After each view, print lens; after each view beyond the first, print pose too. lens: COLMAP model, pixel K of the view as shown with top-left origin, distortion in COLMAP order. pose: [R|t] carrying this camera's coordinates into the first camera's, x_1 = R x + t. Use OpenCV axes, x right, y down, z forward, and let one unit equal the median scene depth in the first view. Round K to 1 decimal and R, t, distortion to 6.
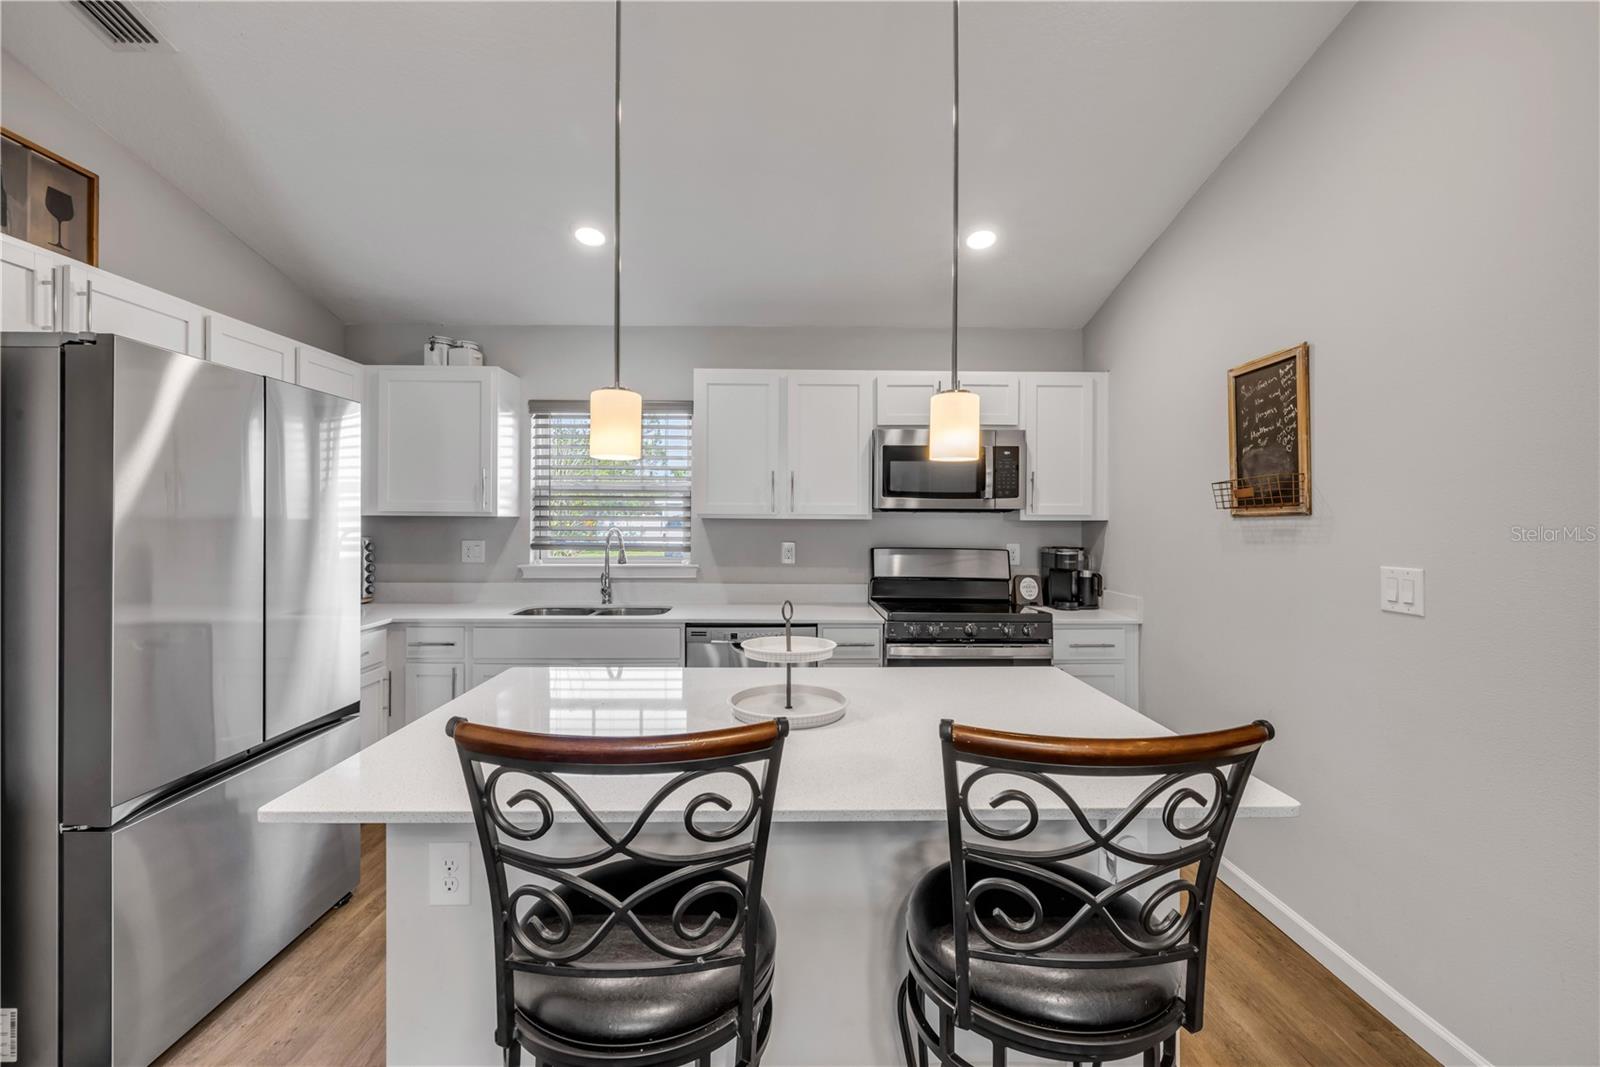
lens RADIAL K [[676.5, 0, 797.9], [0, 676.5, 523.7], [0, 0, 1]] dist [-0.000533, 0.000136]
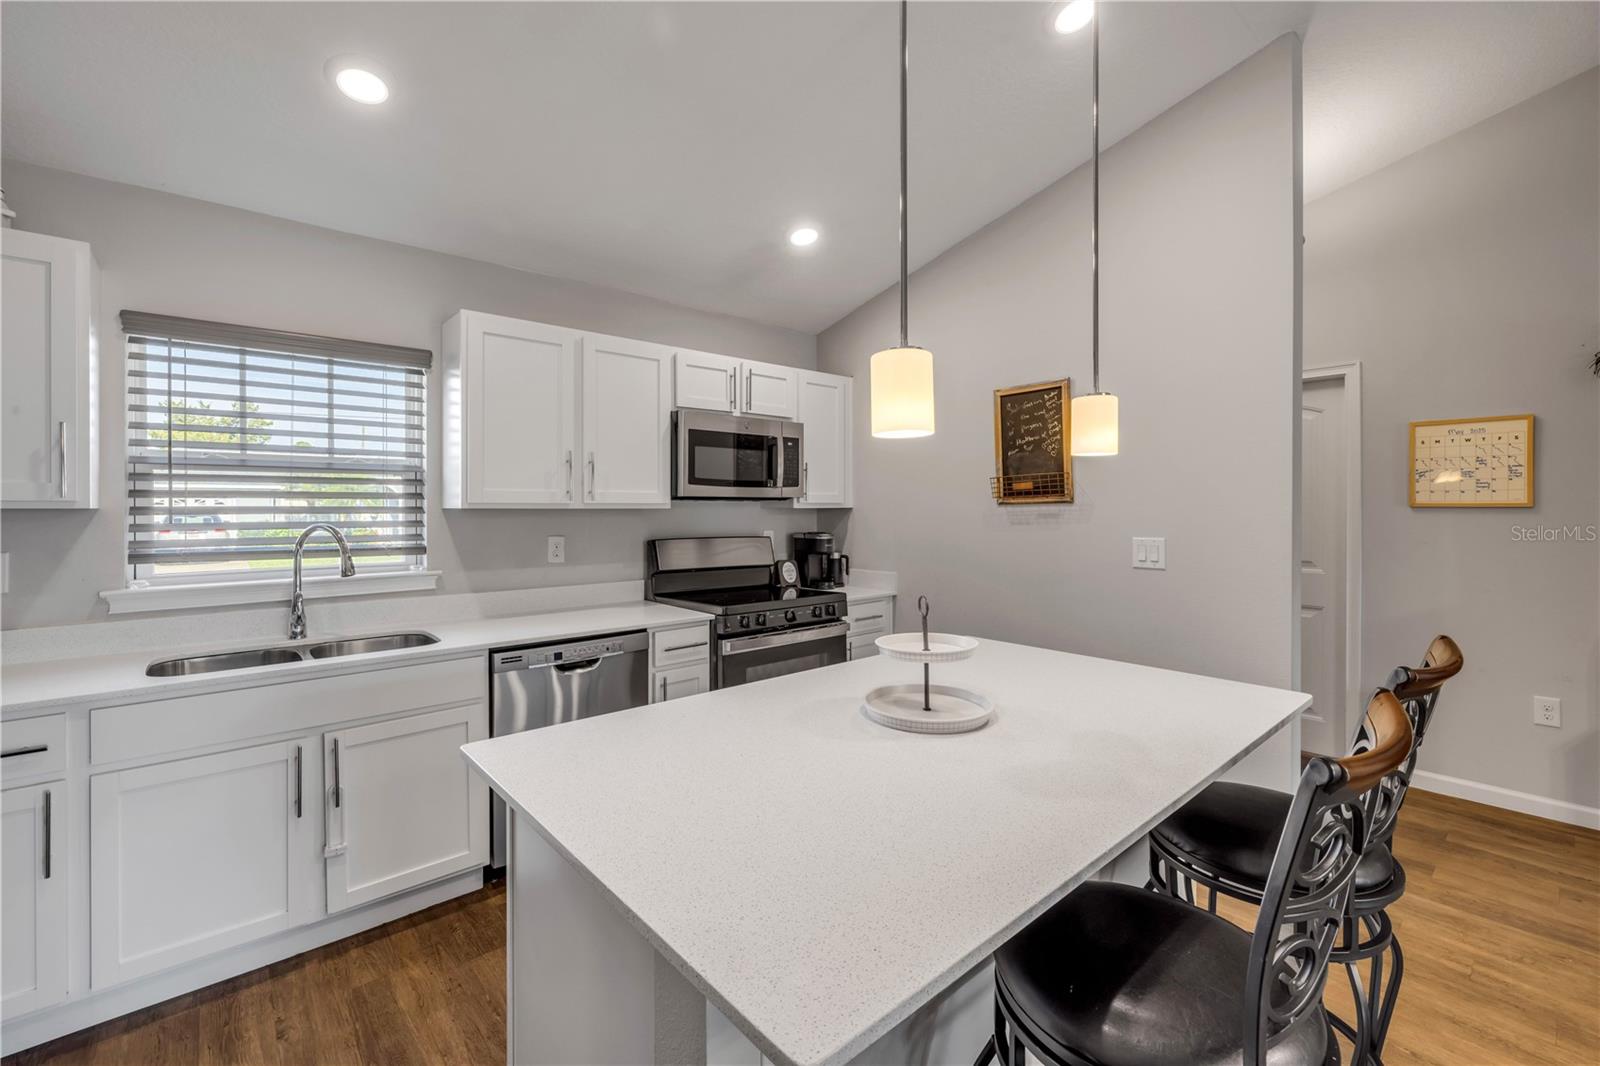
lens RADIAL K [[682.4, 0, 797.8], [0, 682.4, 513.0], [0, 0, 1]] dist [-0.001001, 0.000073]
pose [[0.765313, -0.011732, 0.643551, -0.387376], [0.010536, 0.999928, 0.005699, -0.004081], [-0.643572, 0.002419, 0.765382, 0.198245]]
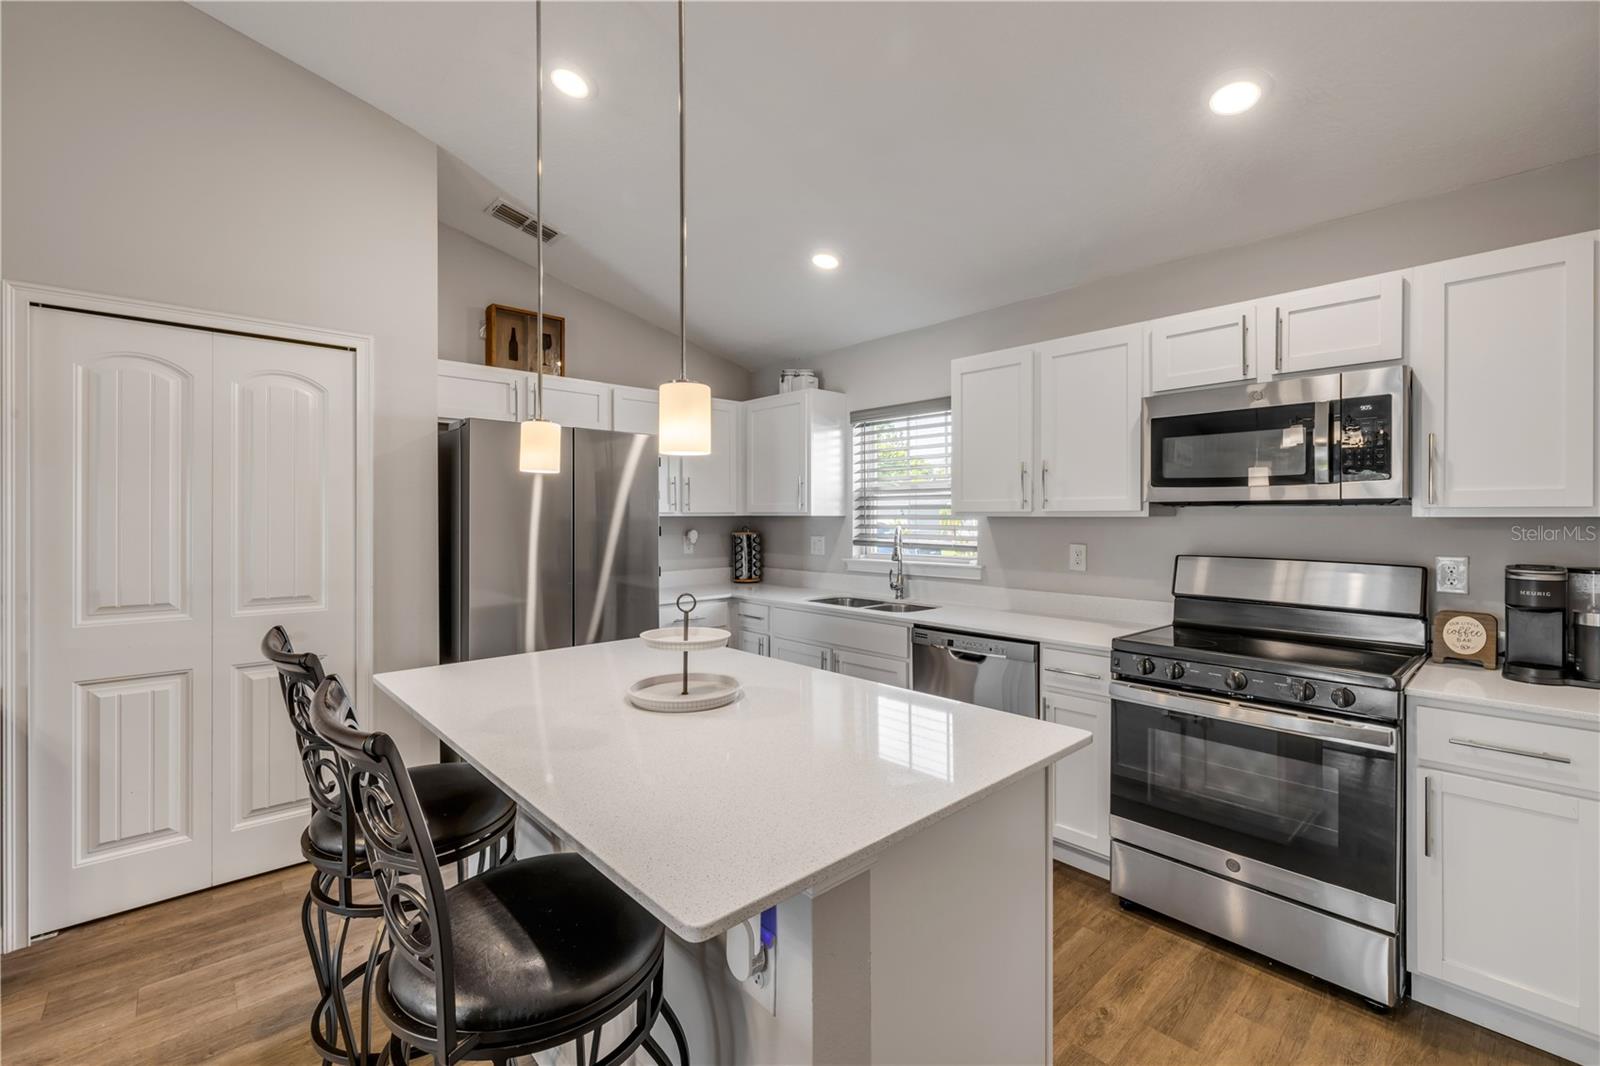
lens RADIAL K [[688.0, 0, 795.4], [0, 688.0, 517.8], [0, 0, 1]] dist [-0.000228, 0.000295]
pose [[0.657818, -0.003782, -0.753167, 0.470482], [-0.002228, 0.999973, -0.006968, 0.001266], [0.753173, 0.006261, 0.657792, 0.211675]]
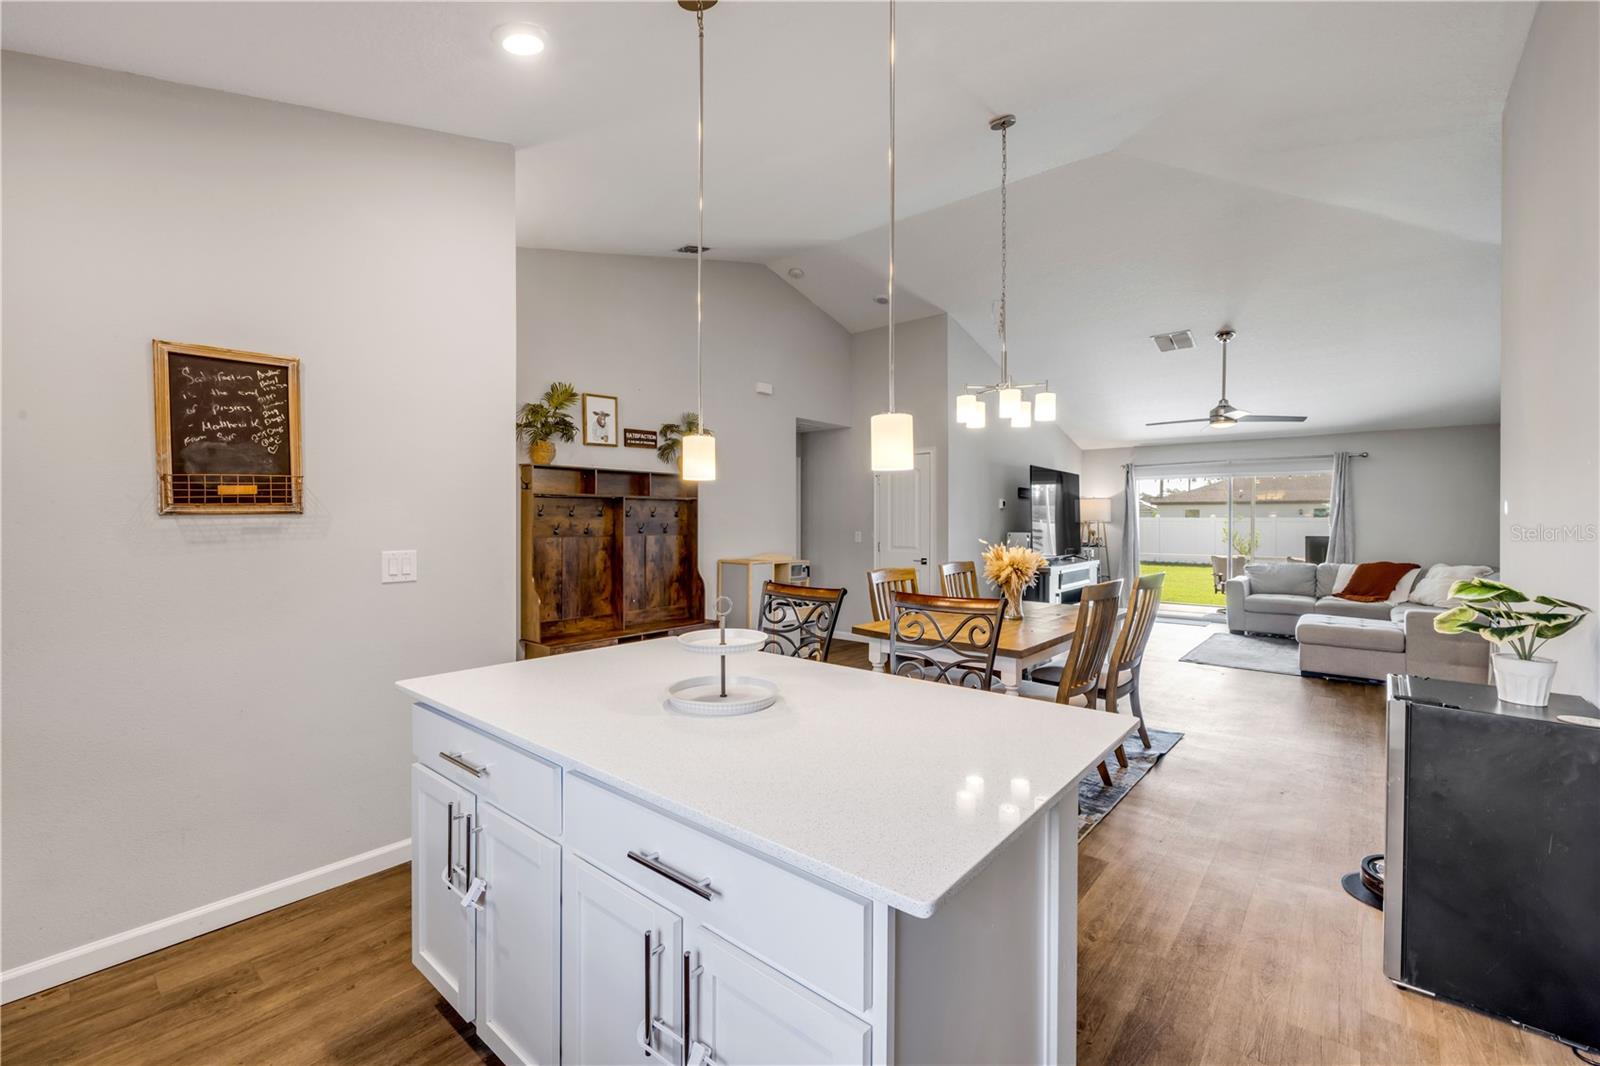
lens RADIAL K [[676.4, 0, 791.0], [0, 676.4, 522.2], [0, 0, 1]] dist [-0.001793, 0.000454]
pose [[-0.747200, -0.006610, 0.664566, -0.407926], [0.002146, 0.999921, 0.012358, -0.007460], [-0.664595, 0.010660, -0.747127, 0.879820]]
